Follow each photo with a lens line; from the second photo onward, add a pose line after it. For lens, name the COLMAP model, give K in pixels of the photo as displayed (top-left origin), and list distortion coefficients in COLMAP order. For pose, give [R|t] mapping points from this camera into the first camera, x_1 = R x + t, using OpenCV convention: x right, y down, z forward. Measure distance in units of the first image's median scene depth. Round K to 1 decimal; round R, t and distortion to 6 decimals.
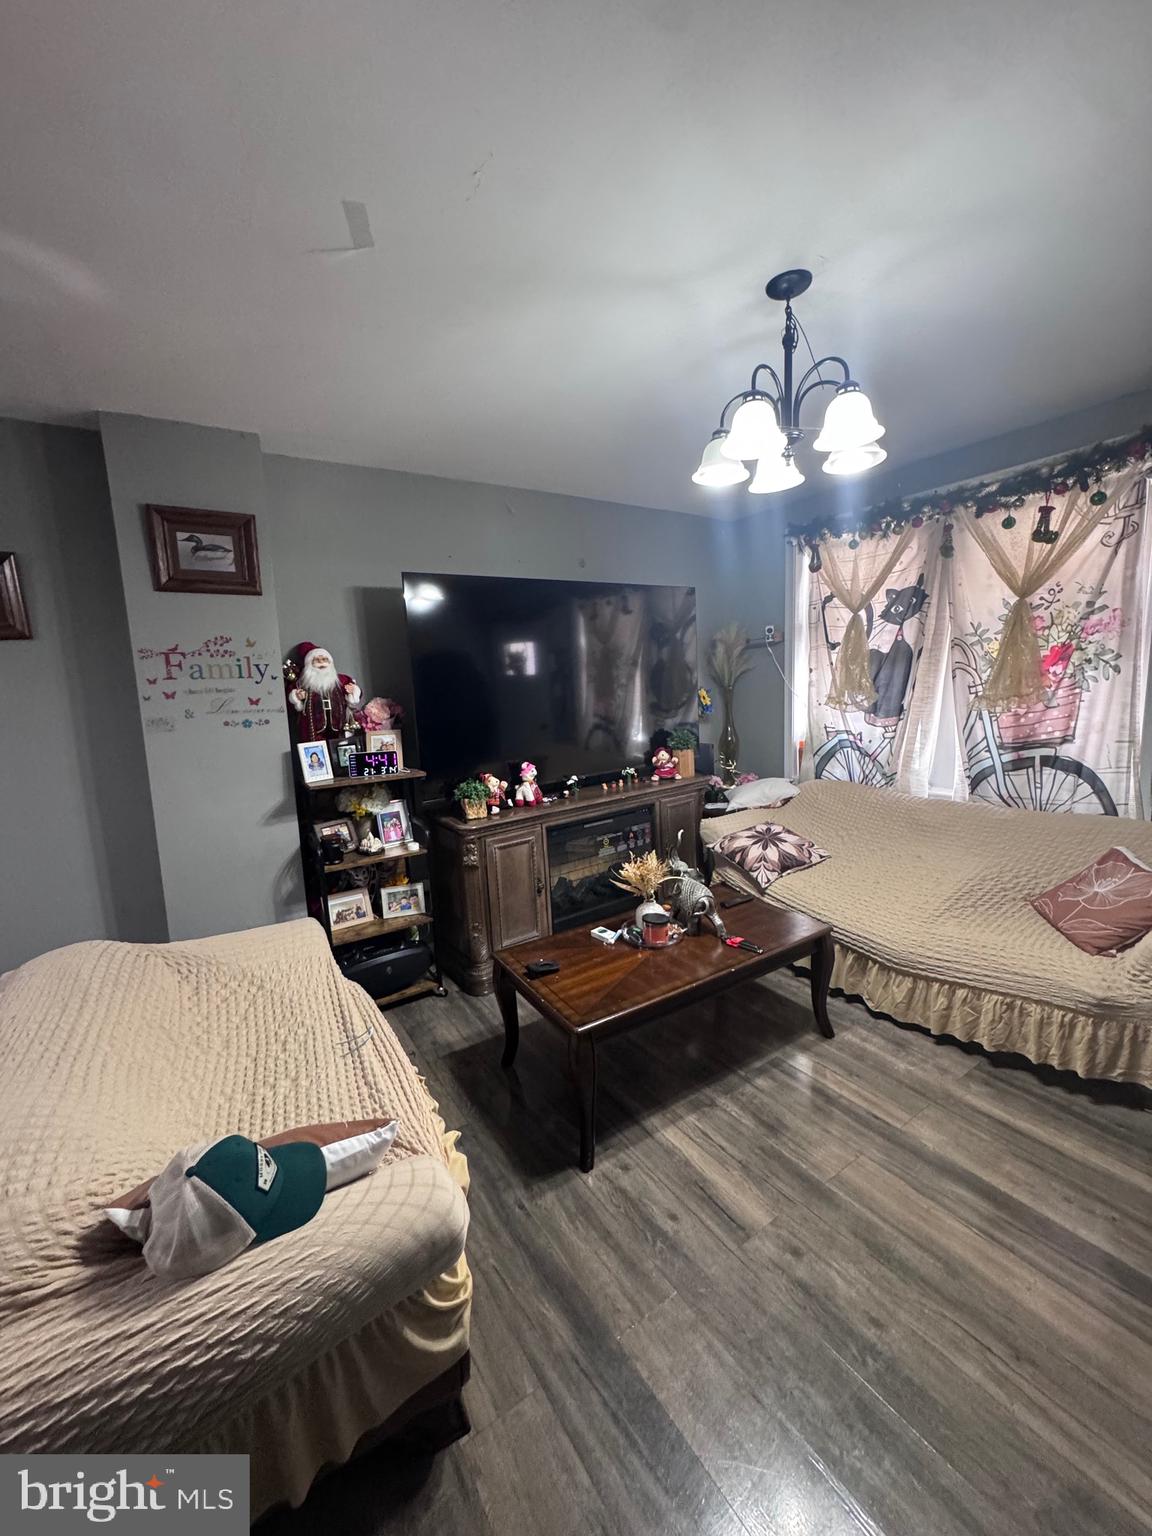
lens RADIAL K [[612.2, 0, 579.1], [0, 612.2, 769.3], [0, 0, 1]] dist [-0.000118, -0.000024]
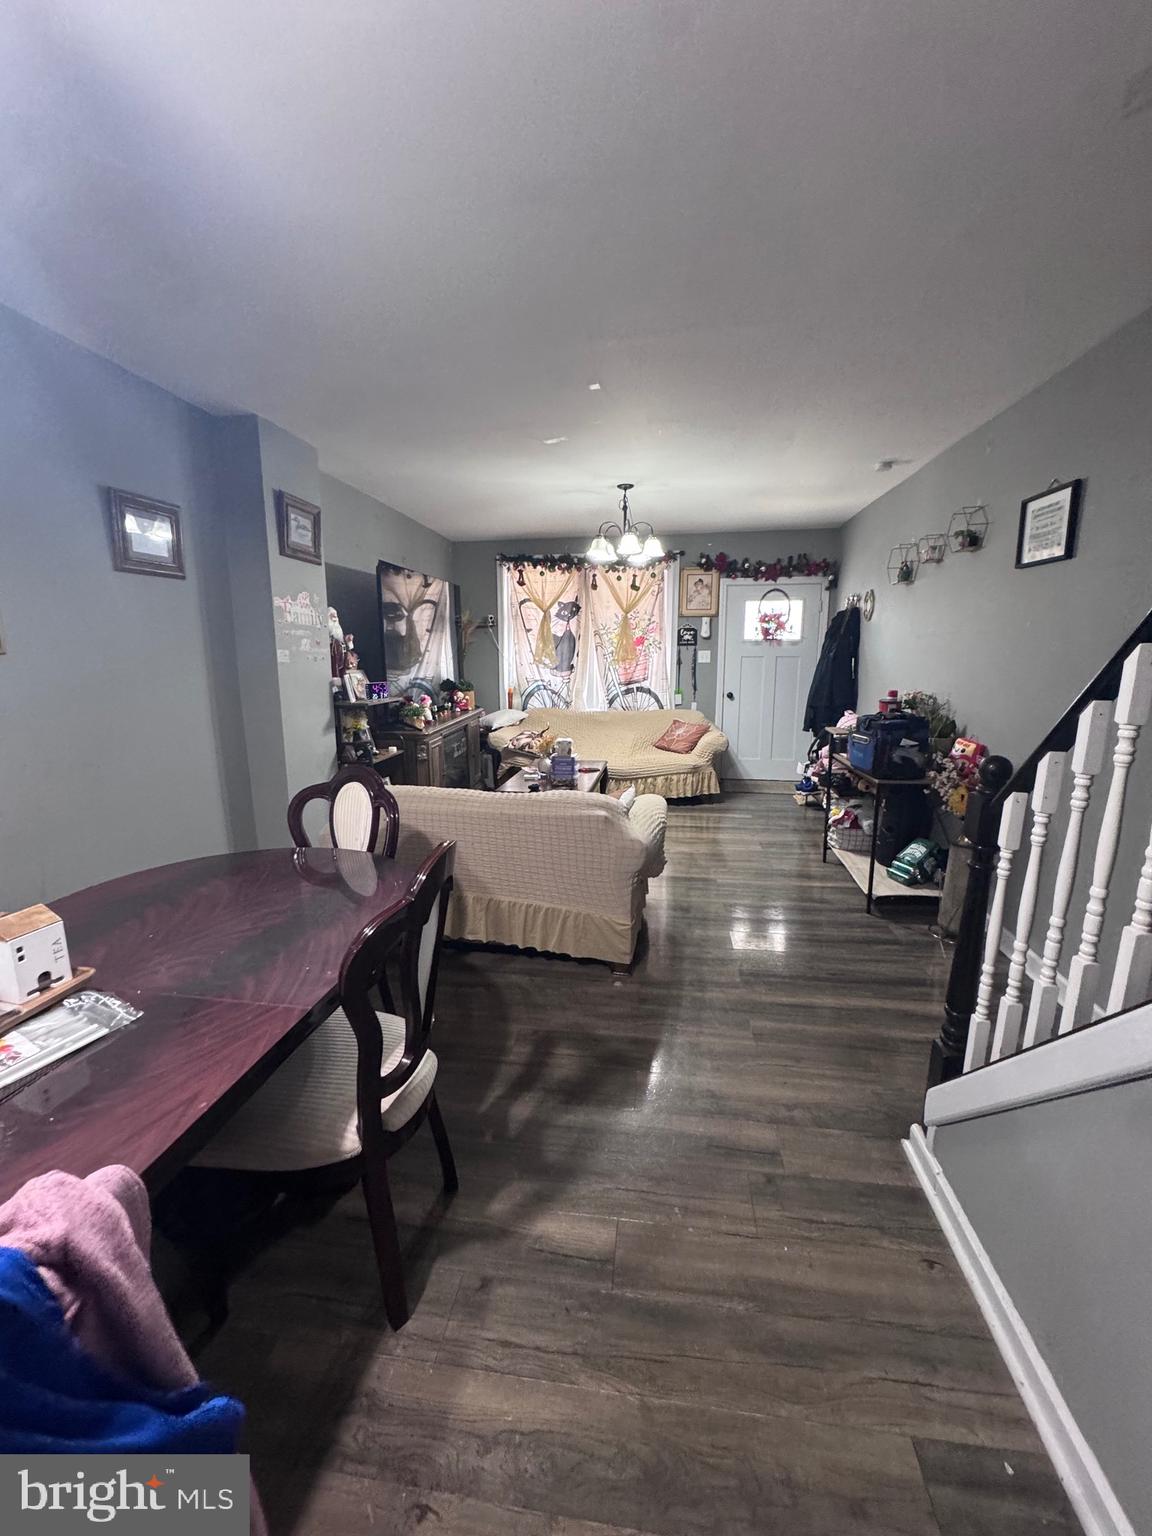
lens RADIAL K [[612.2, 0, 578.8], [0, 612.2, 772.3], [0, 0, 1]] dist [-0.000118, -0.000024]
pose [[0.653048, -0.105985, 0.749863, -1.055834], [0.087479, 0.994088, 0.064318, 0.122389], [-0.752247, 0.023595, 0.658459, -0.290074]]
